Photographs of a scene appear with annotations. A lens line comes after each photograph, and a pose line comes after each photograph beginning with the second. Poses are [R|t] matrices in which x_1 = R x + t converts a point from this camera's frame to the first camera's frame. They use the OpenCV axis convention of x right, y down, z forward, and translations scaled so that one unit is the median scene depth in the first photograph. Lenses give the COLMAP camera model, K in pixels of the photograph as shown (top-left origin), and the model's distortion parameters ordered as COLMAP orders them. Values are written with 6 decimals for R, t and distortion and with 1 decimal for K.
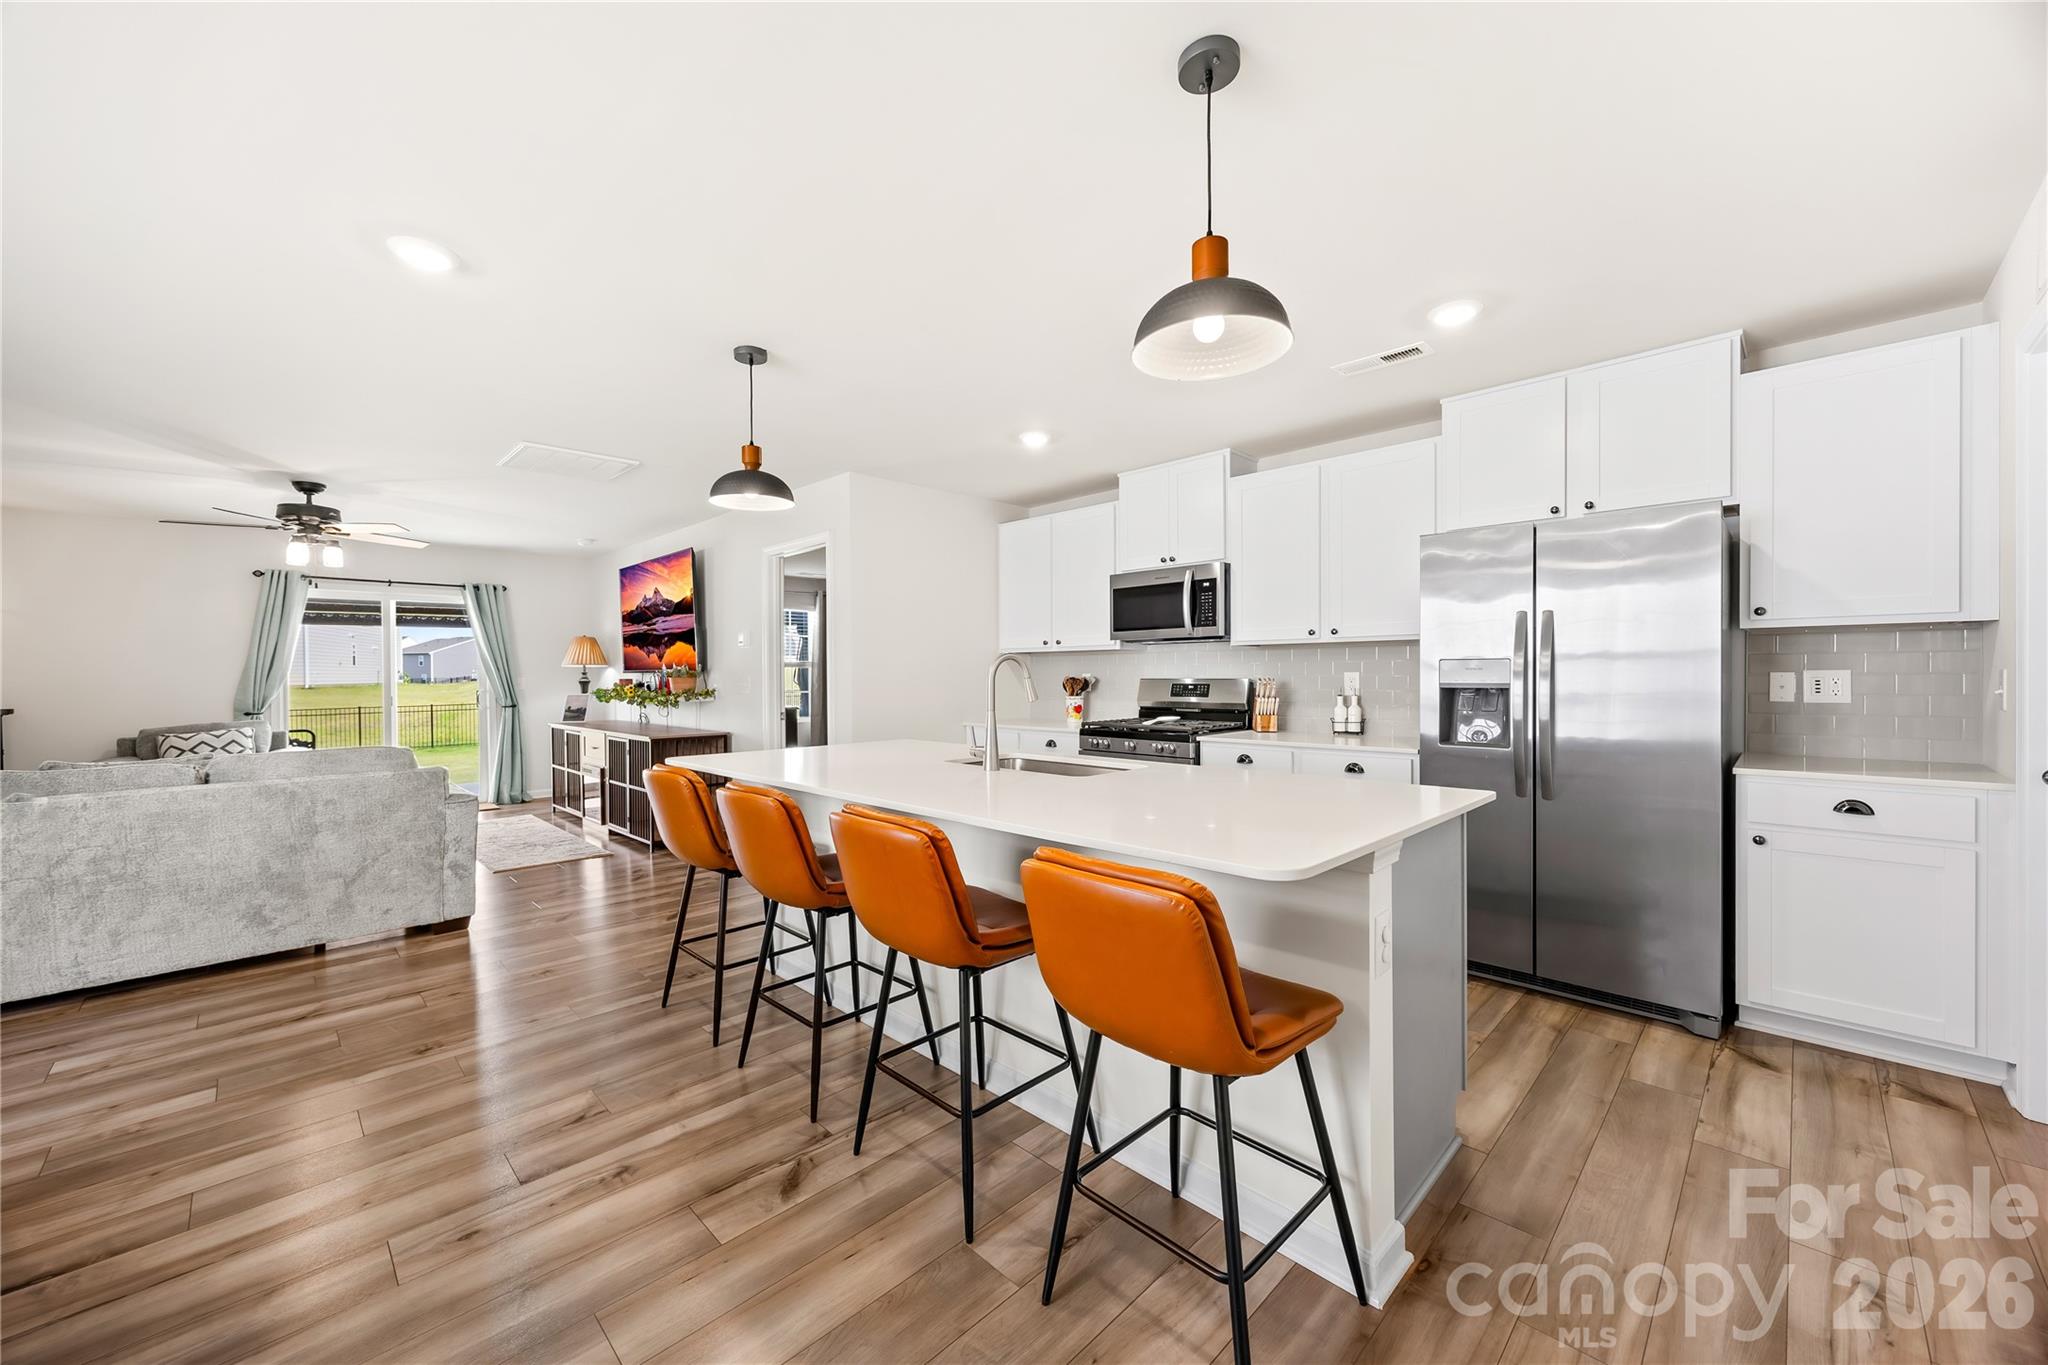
lens RADIAL K [[779.8, 0, 1028.9], [0, 779.8, 679.6], [0, 0, 1]] dist [-0.007927, 0.000004]
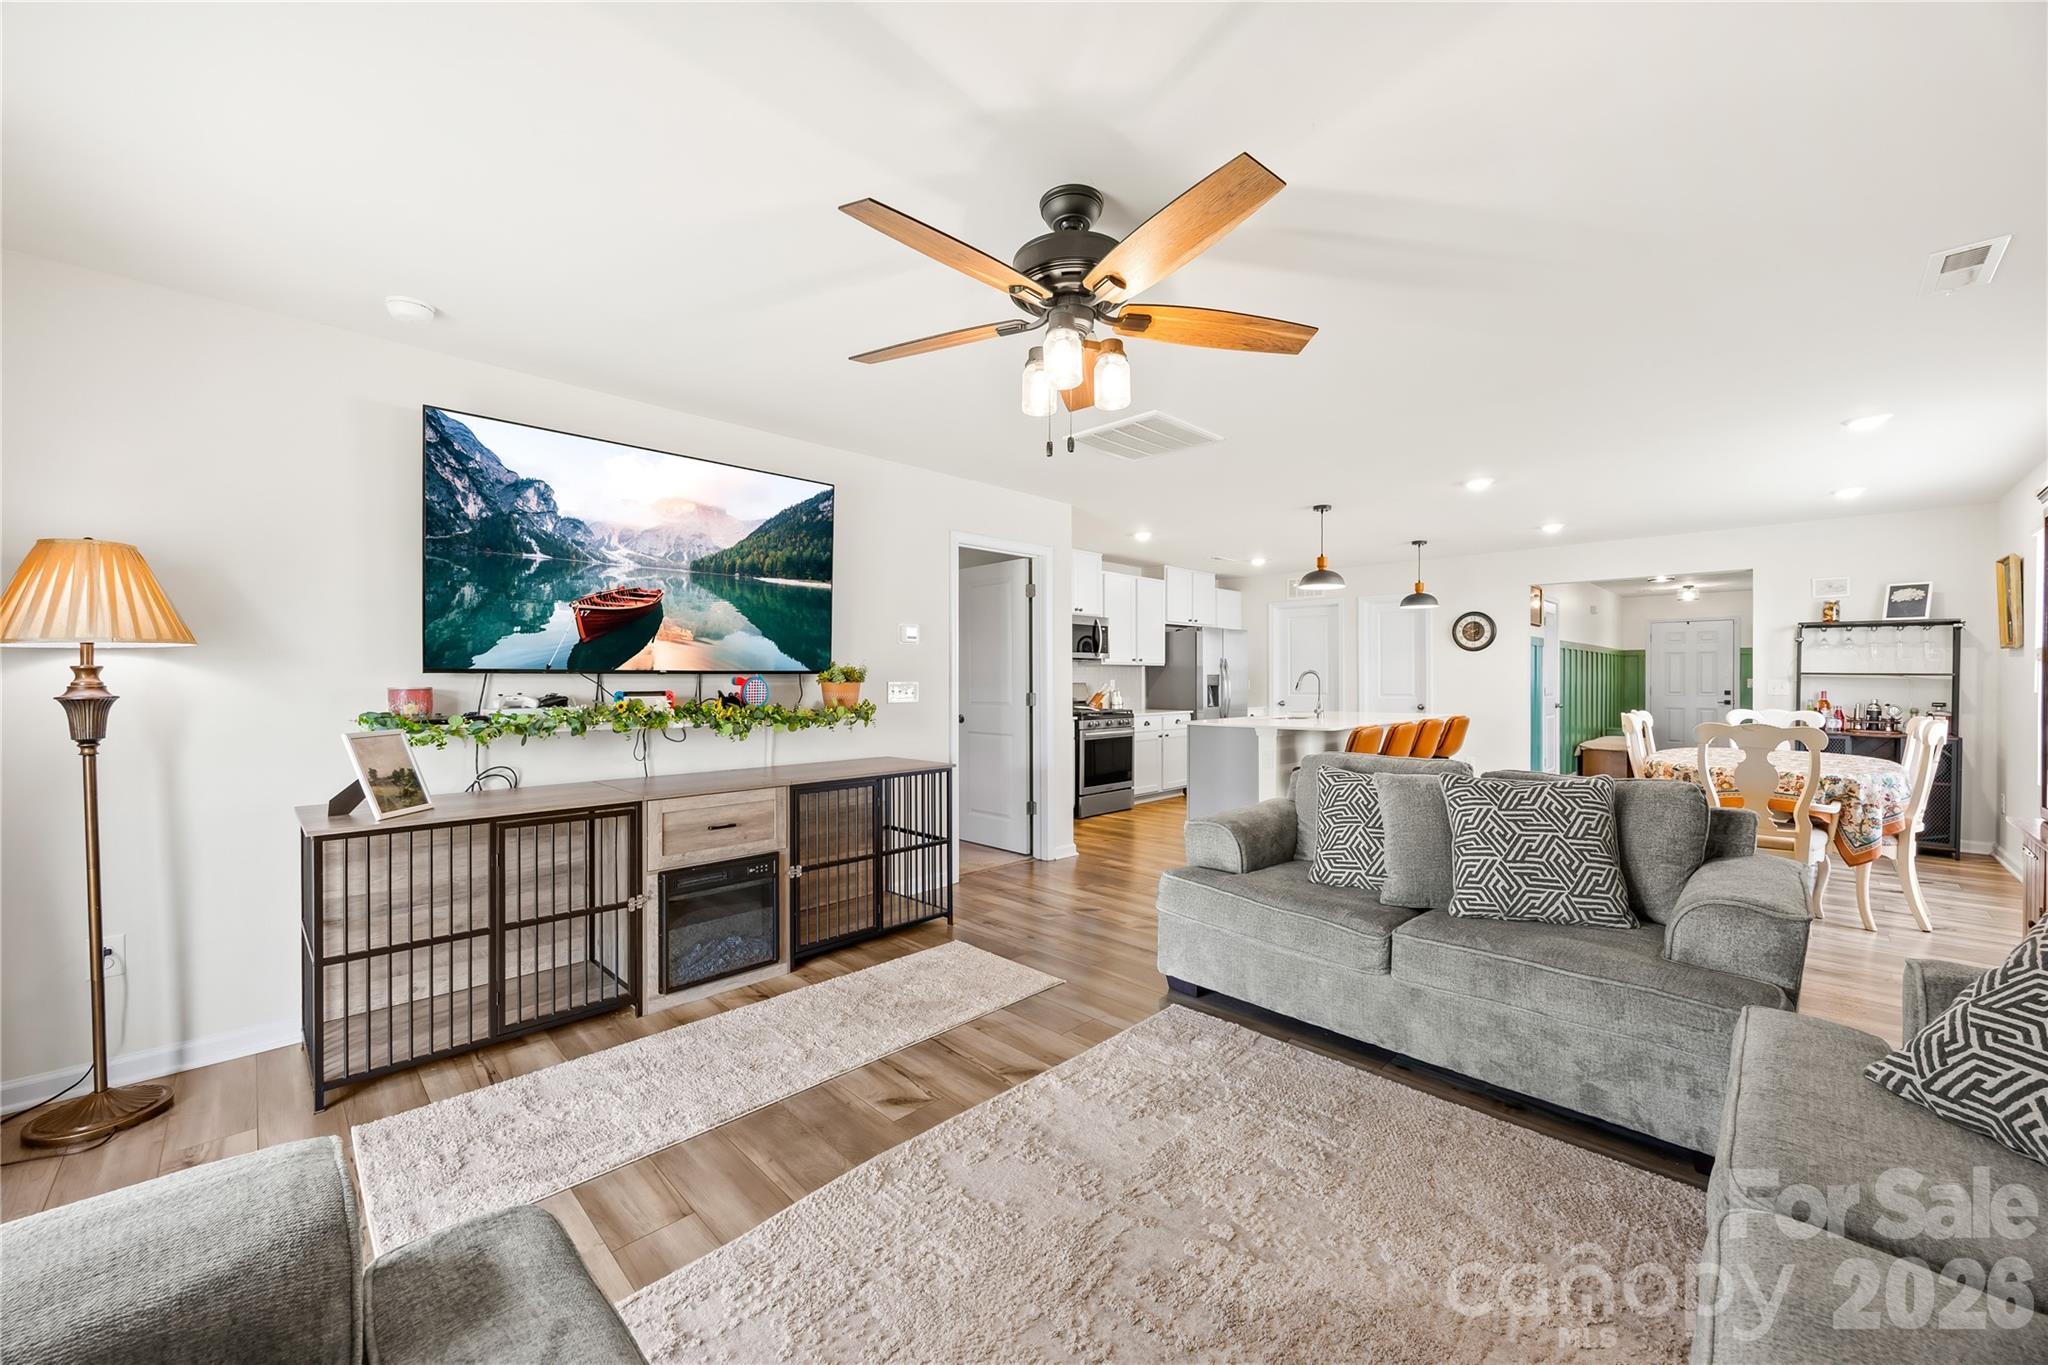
lens RADIAL K [[770.2, 0, 1033.3], [0, 770.2, 679.1], [0, 0, 1]] dist [0.000688, 0.000089]
pose [[0.000657, 0.005611, 0.999984, -1.352407], [0.009498, 0.999939, -0.005617, -0.000928], [-0.999955, 0.009501, 0.000604, 1.039093]]
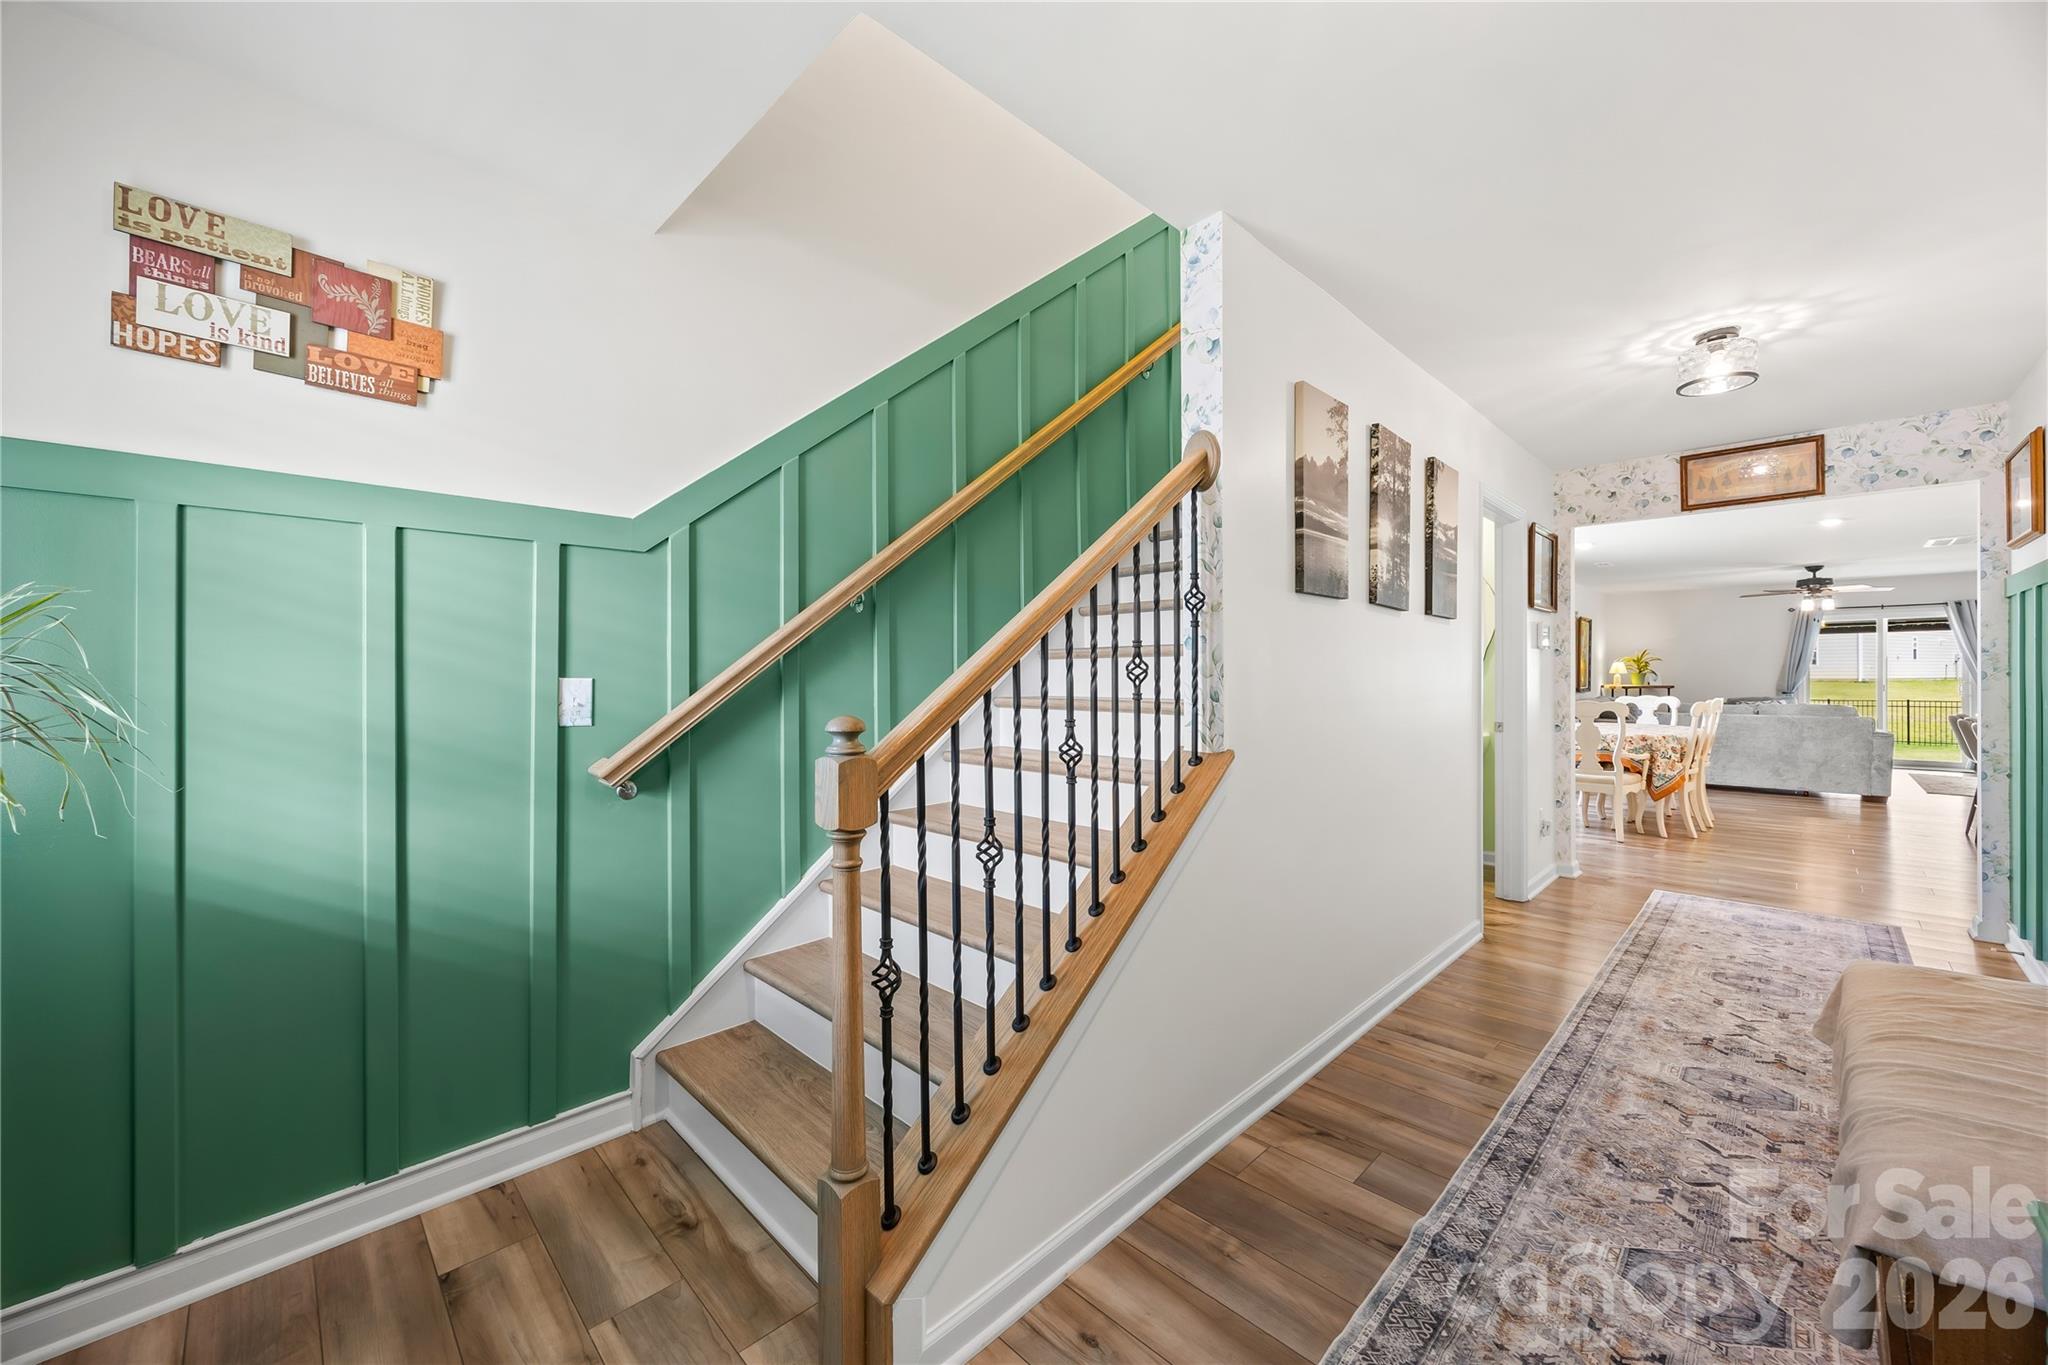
lens RADIAL K [[770.2, 0, 1033.3], [0, 770.2, 679.1], [0, 0, 1]] dist [0.000688, 0.000089]
pose [[-0.007041, 0.012065, -0.999902, 0.932055], [-0.004656, 0.999916, 0.012097, 0.001257], [0.999964, 0.004741, -0.006984, -0.855613]]
